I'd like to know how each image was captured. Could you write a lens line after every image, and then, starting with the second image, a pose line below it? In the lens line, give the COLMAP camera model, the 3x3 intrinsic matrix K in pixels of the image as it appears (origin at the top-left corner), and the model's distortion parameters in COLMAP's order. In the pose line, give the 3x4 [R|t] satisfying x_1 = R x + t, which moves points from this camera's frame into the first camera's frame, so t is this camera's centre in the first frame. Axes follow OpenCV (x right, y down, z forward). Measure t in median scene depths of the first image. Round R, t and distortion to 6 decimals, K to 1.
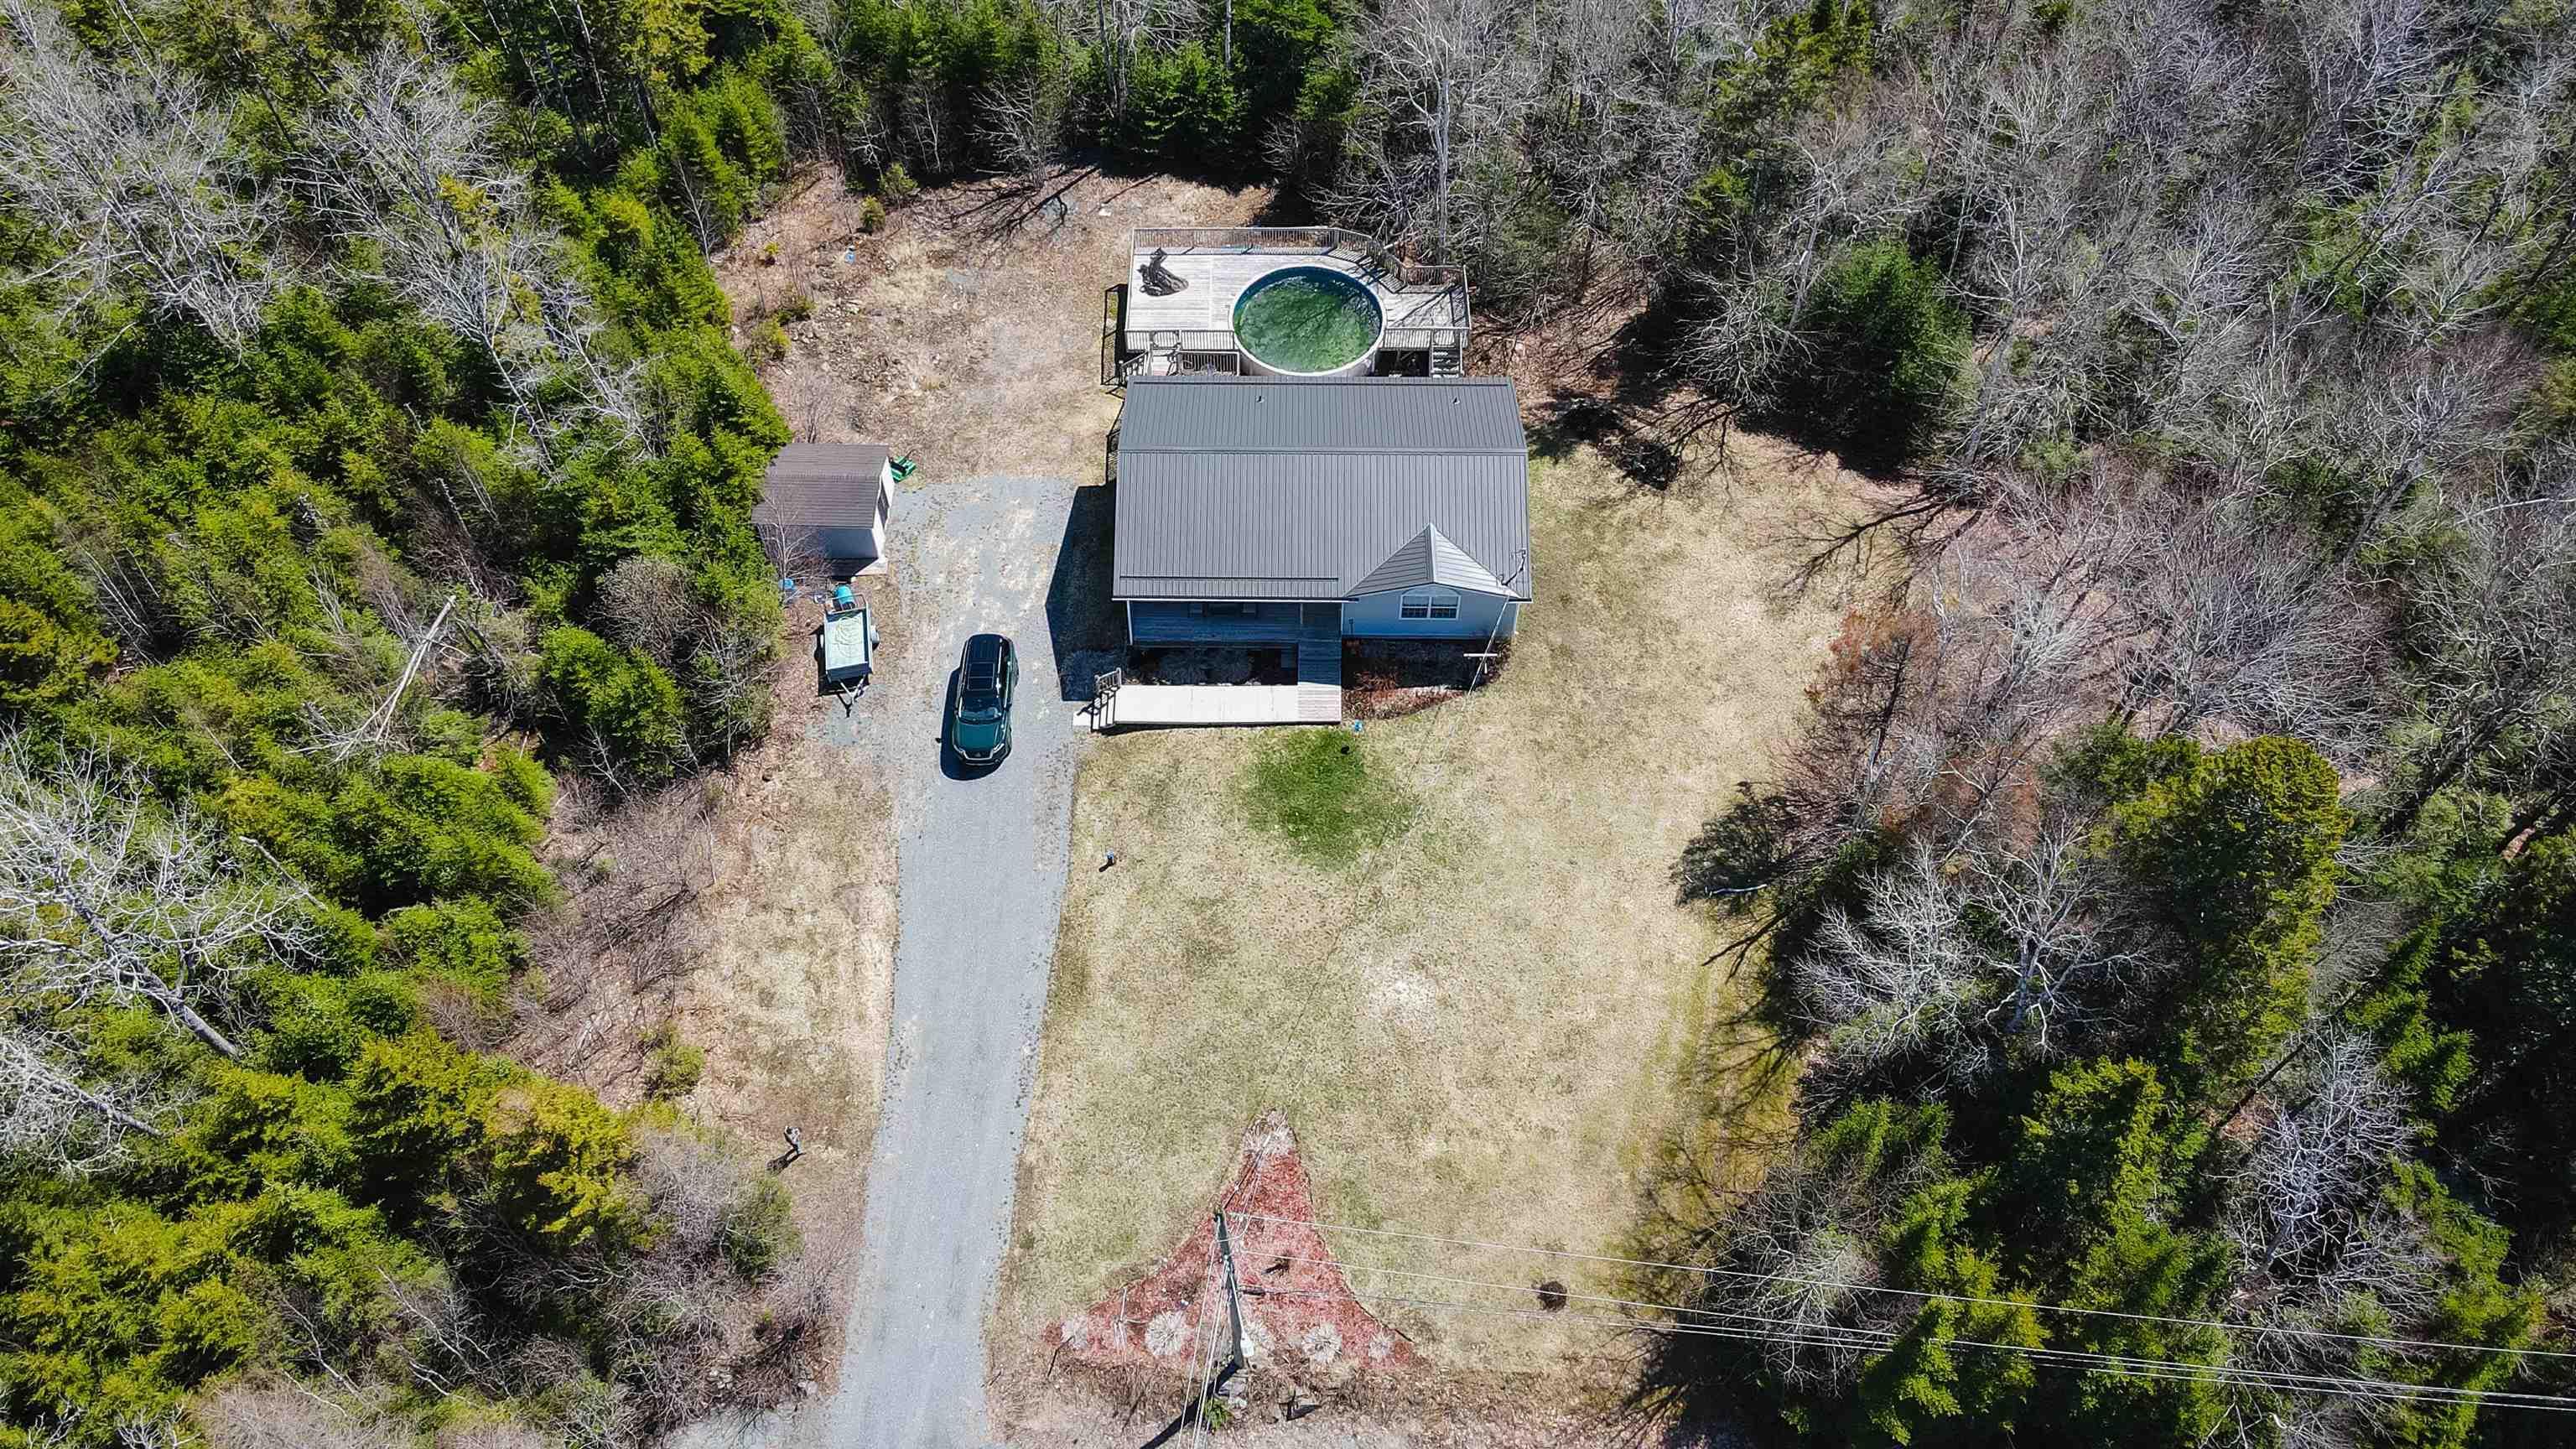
lens RADIAL K [[1731.5, 0, 1288.0], [0, 1731.5, 724.5], [0, 0, 1]] dist [-0.001734, -0.000087]
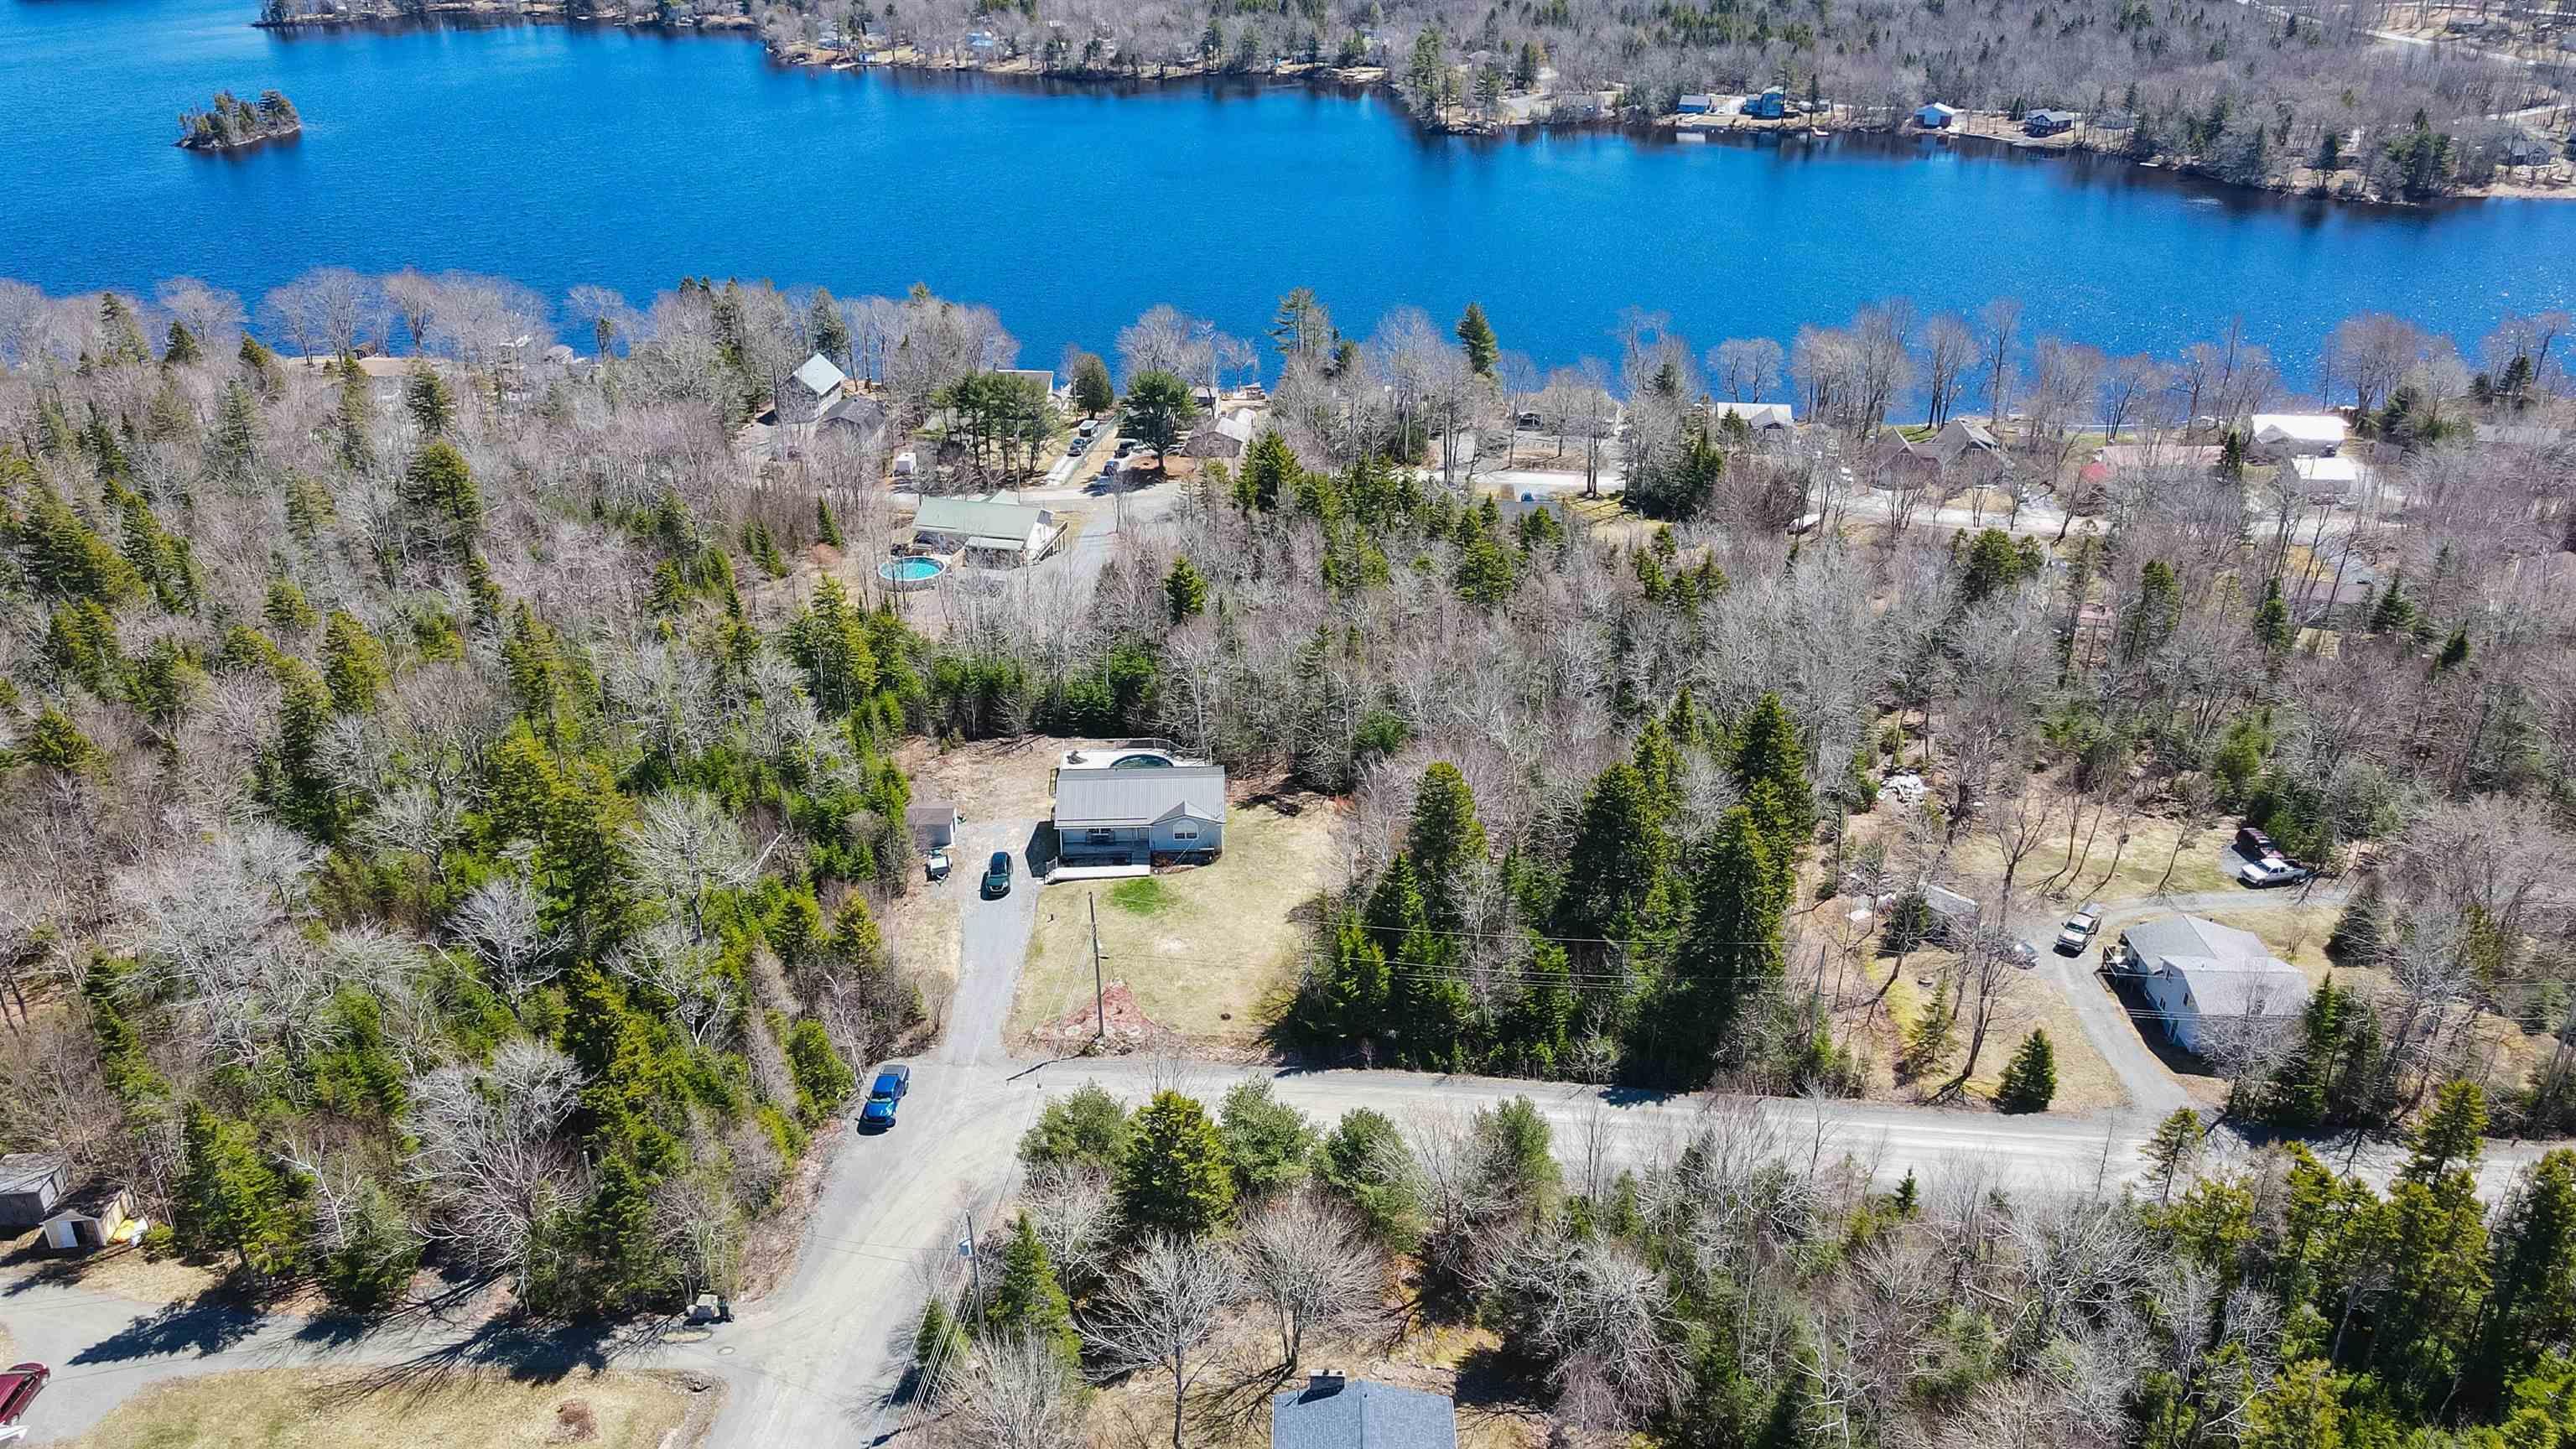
lens RADIAL K [[1954.3, 0, 1277.9], [0, 1954.3, 831.3], [0, 0, 1]] dist [-0.010240, 0.001033]
pose [[0.999071, -0.022669, 0.036661, 0.111624], [0.037628, 0.873547, -0.485283, 1.274676], [-0.021025, 0.486211, 0.873588, -1.405052]]
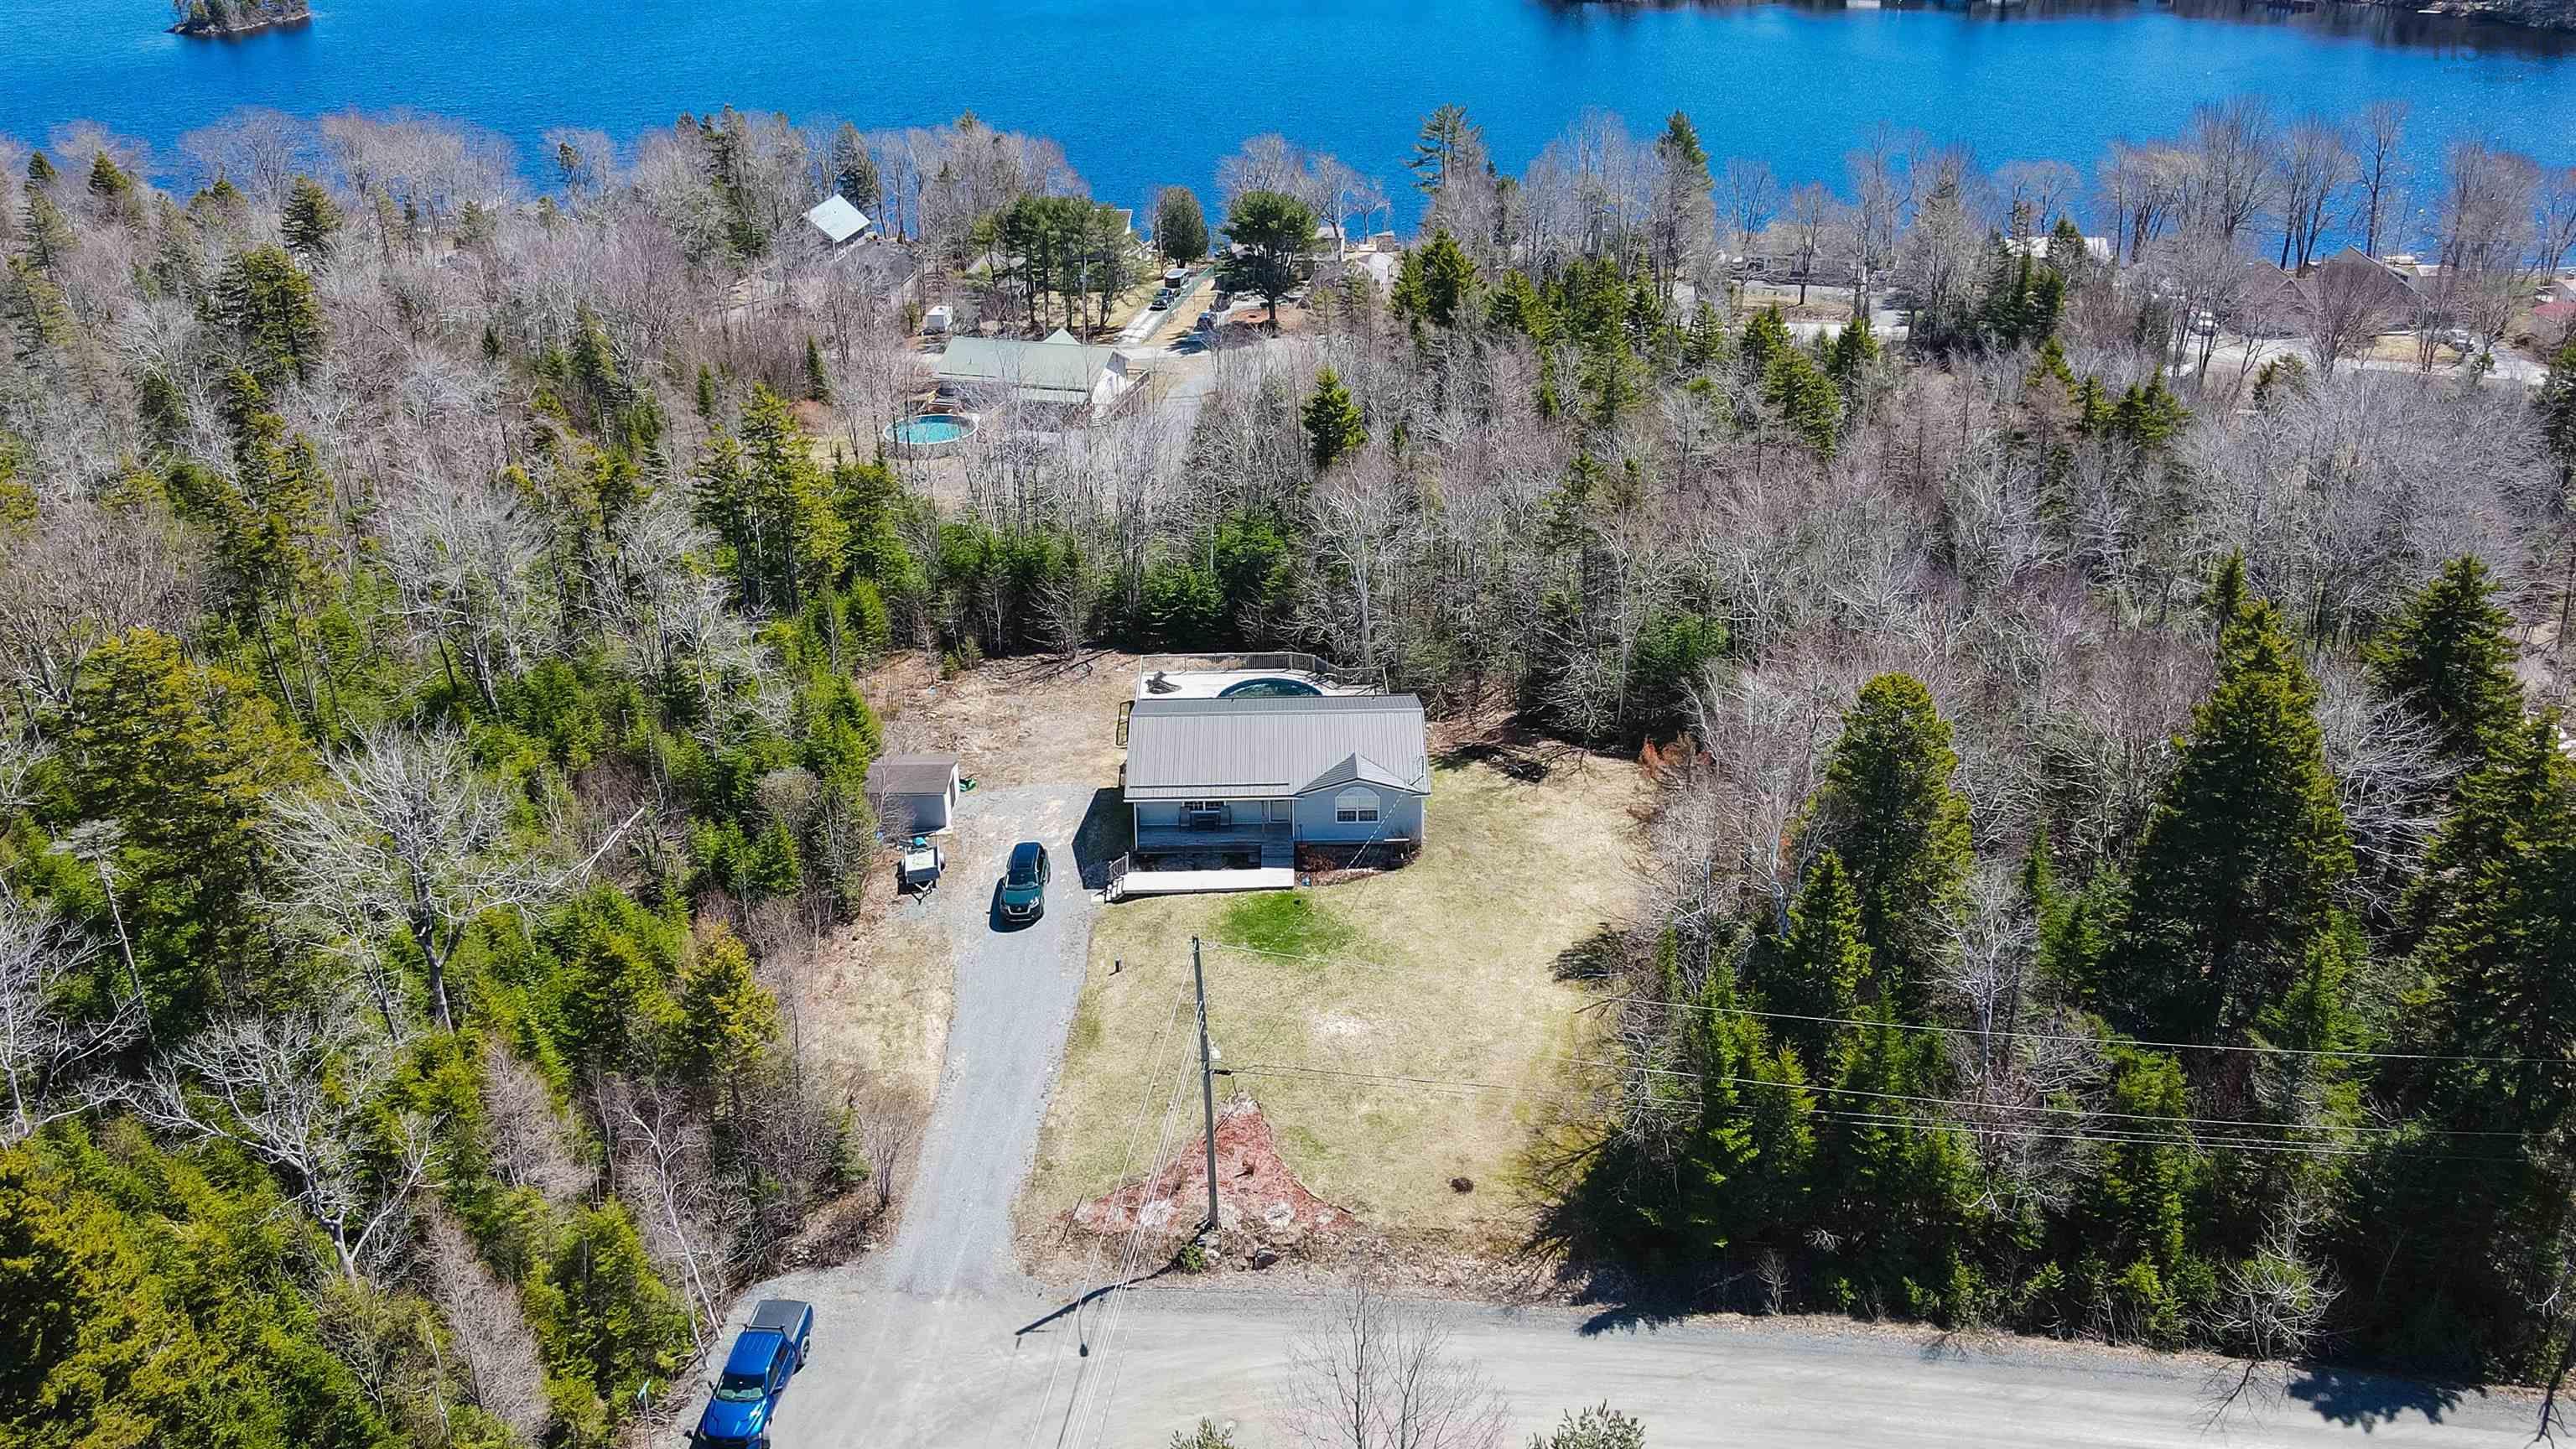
lens RADIAL K [[1904.8, 0, 1259.3], [0, 1904.8, 710.9], [0, 0, 1]] dist [-0.024266, -0.000187]
pose [[0.999793, -0.017818, -0.009855, 0.021120], [0.010003, 0.851357, -0.524492, 0.653061], [0.017735, 0.524285, 0.851358, -0.312719]]
